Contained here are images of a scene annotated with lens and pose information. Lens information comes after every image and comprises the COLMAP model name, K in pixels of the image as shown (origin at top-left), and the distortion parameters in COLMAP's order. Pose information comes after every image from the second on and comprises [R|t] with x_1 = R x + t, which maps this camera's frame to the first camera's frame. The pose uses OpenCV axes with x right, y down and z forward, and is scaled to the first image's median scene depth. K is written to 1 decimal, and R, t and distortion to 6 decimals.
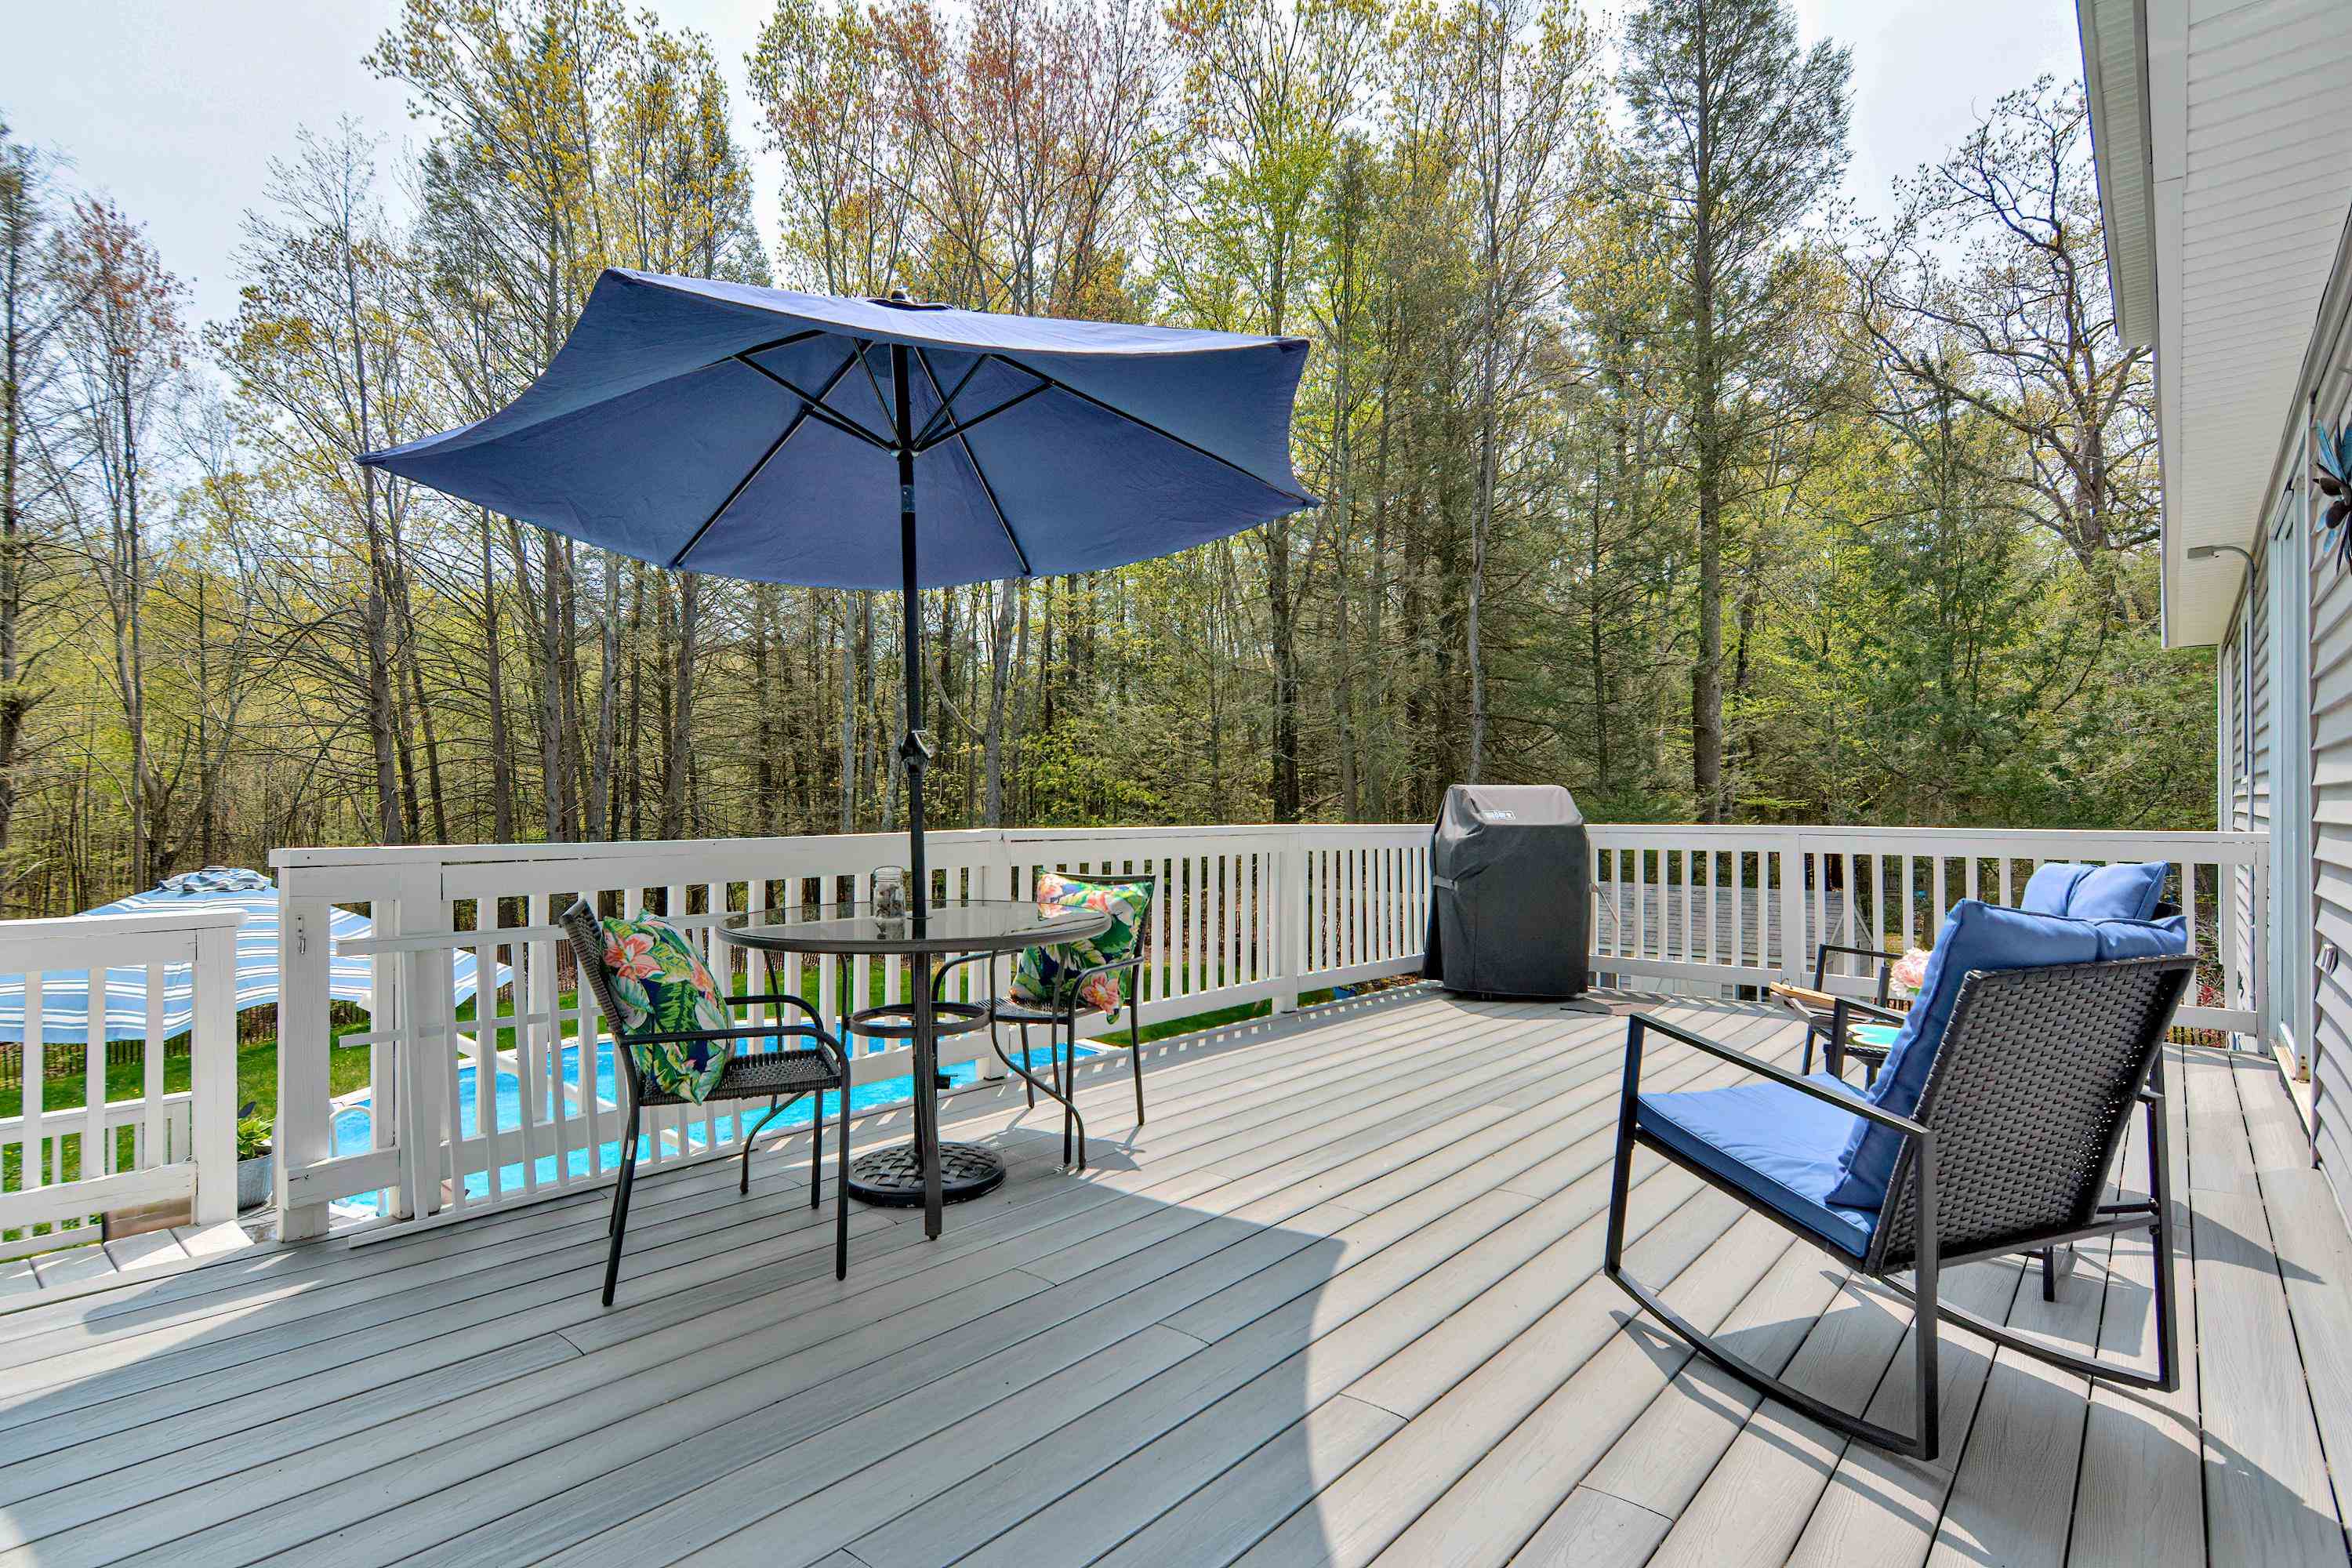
lens RADIAL K [[1202.1, 0, 1176.0], [0, 1202.1, 784.0], [0, 0, 1]] dist [0.001750, 0.000268]
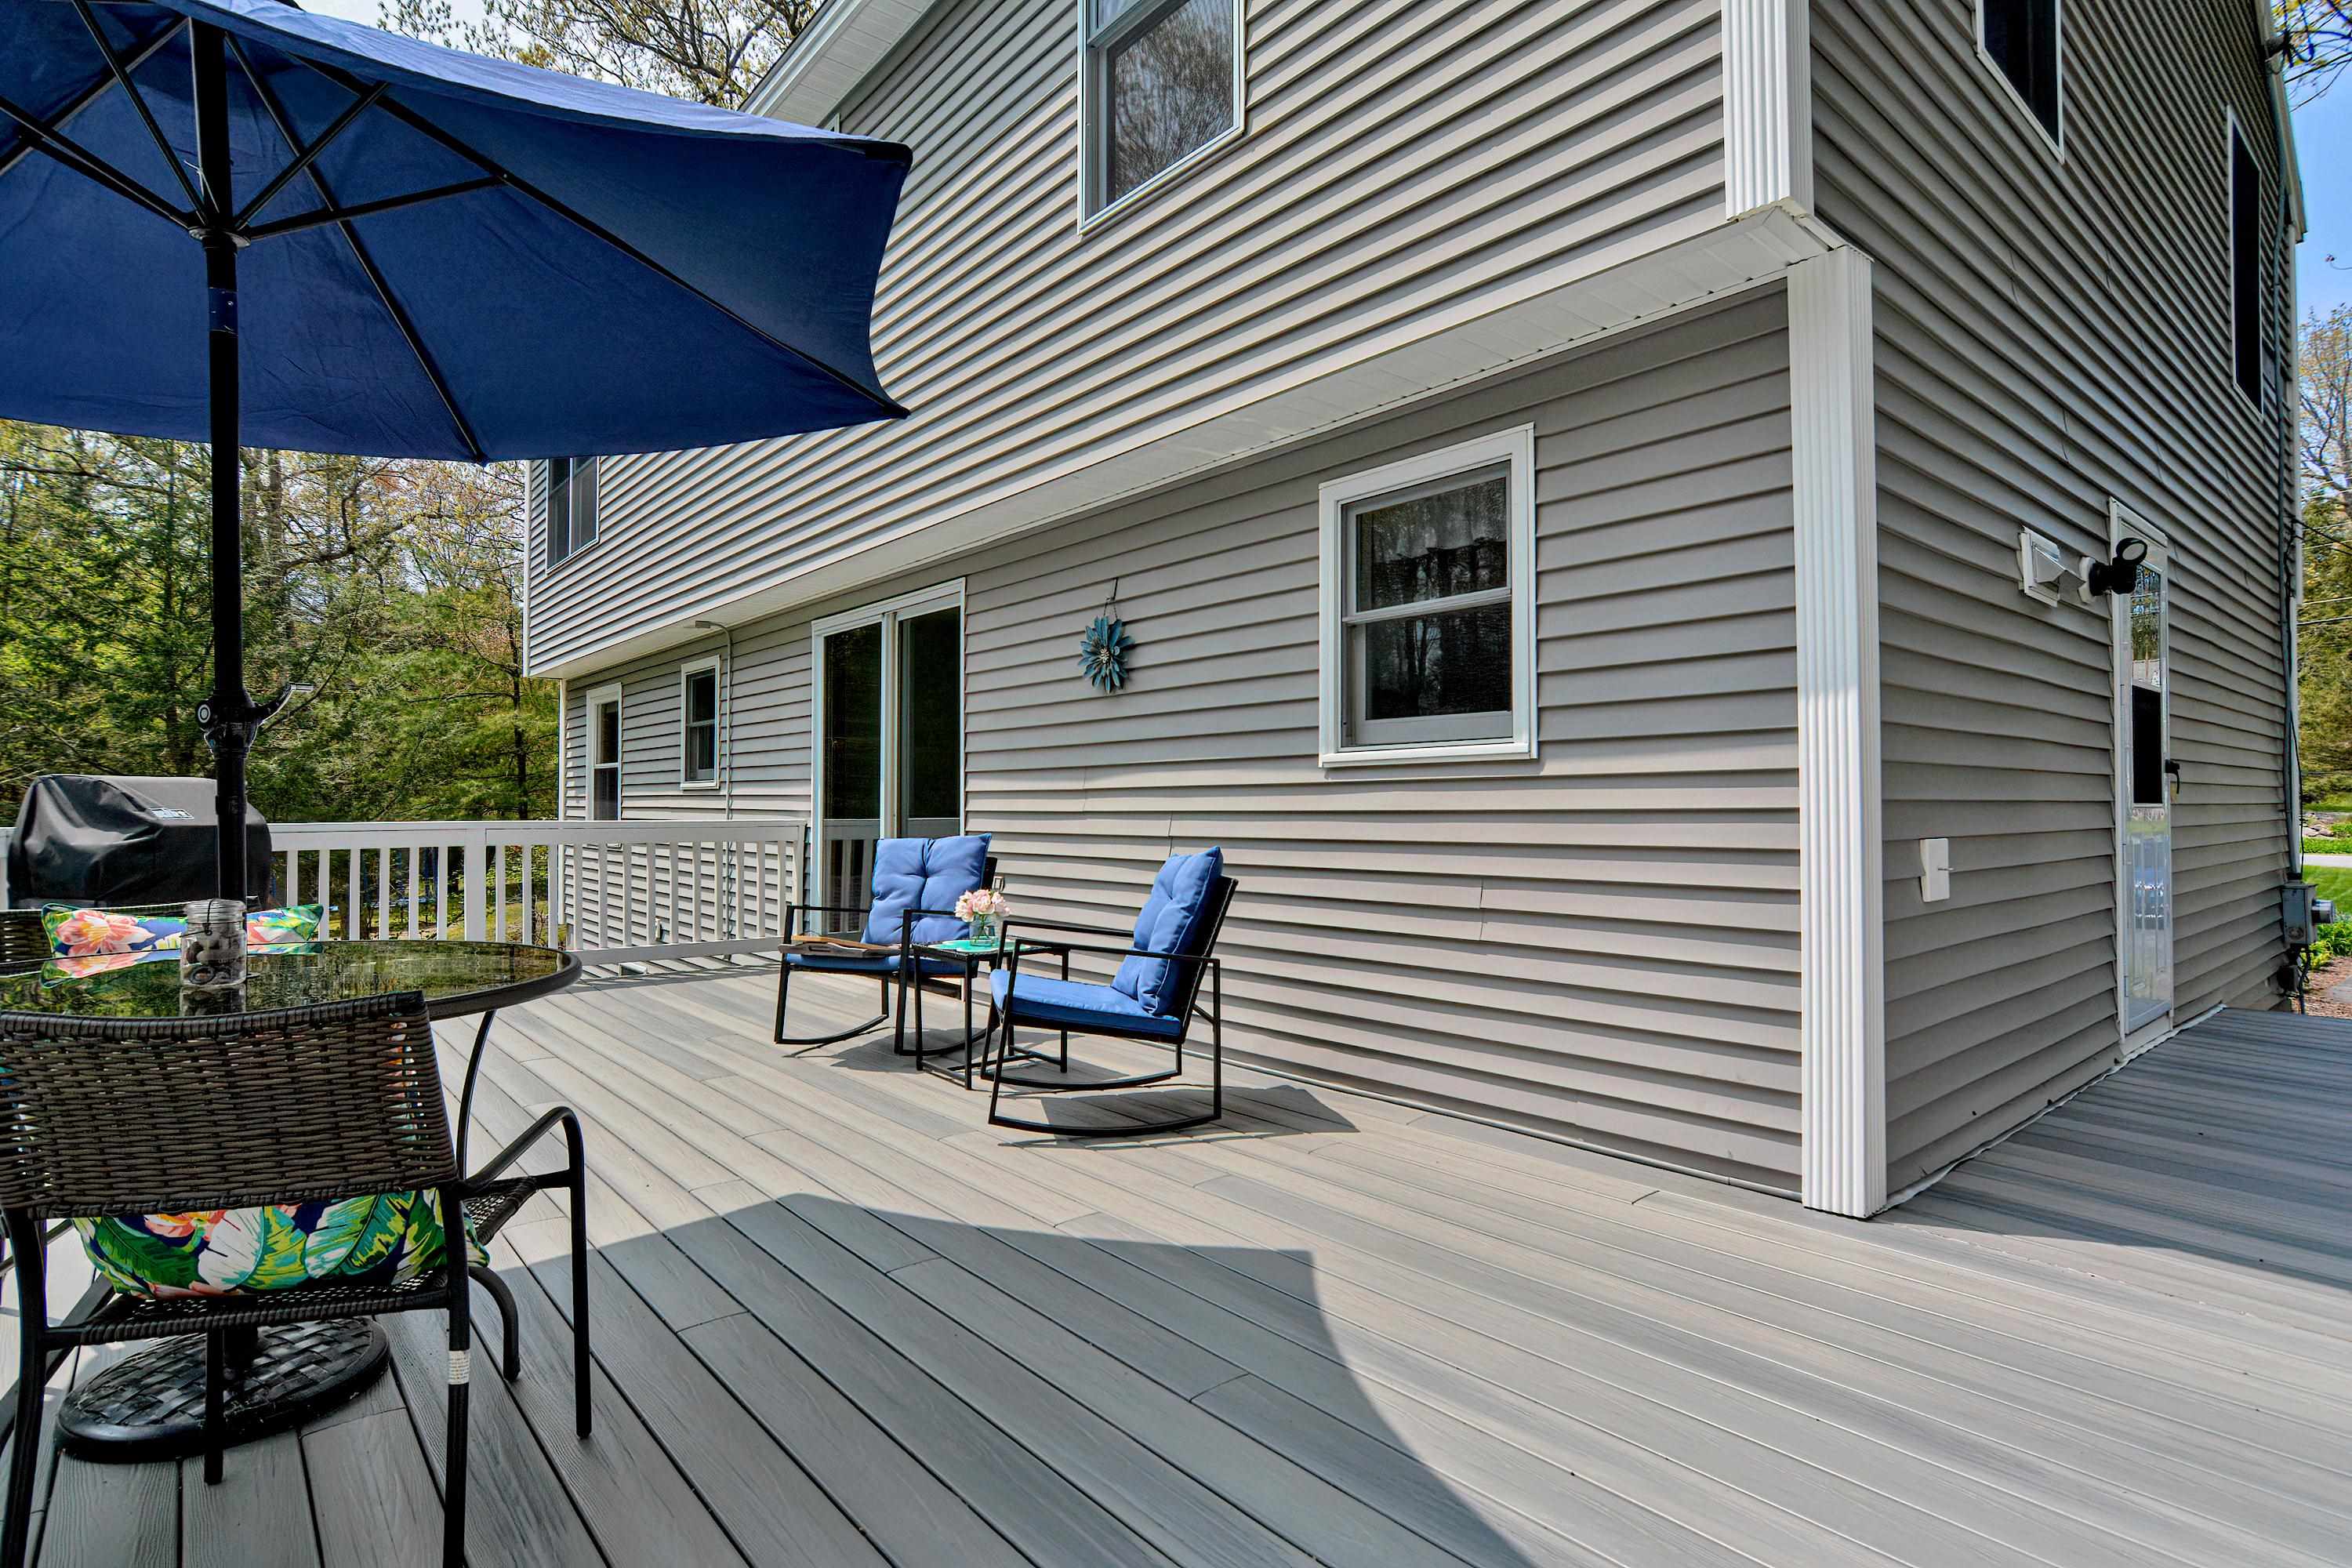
lens RADIAL K [[1151.1, 0, 1176.0], [0, 1151.1, 784.0], [0, 0, 1]] dist [0.000216, -0.000085]
pose [[0.157405, 0.017384, 0.987381, -0.730617], [-0.018979, 0.999714, -0.014576, 0.008829], [-0.987352, -0.016445, 0.157690, 0.414866]]
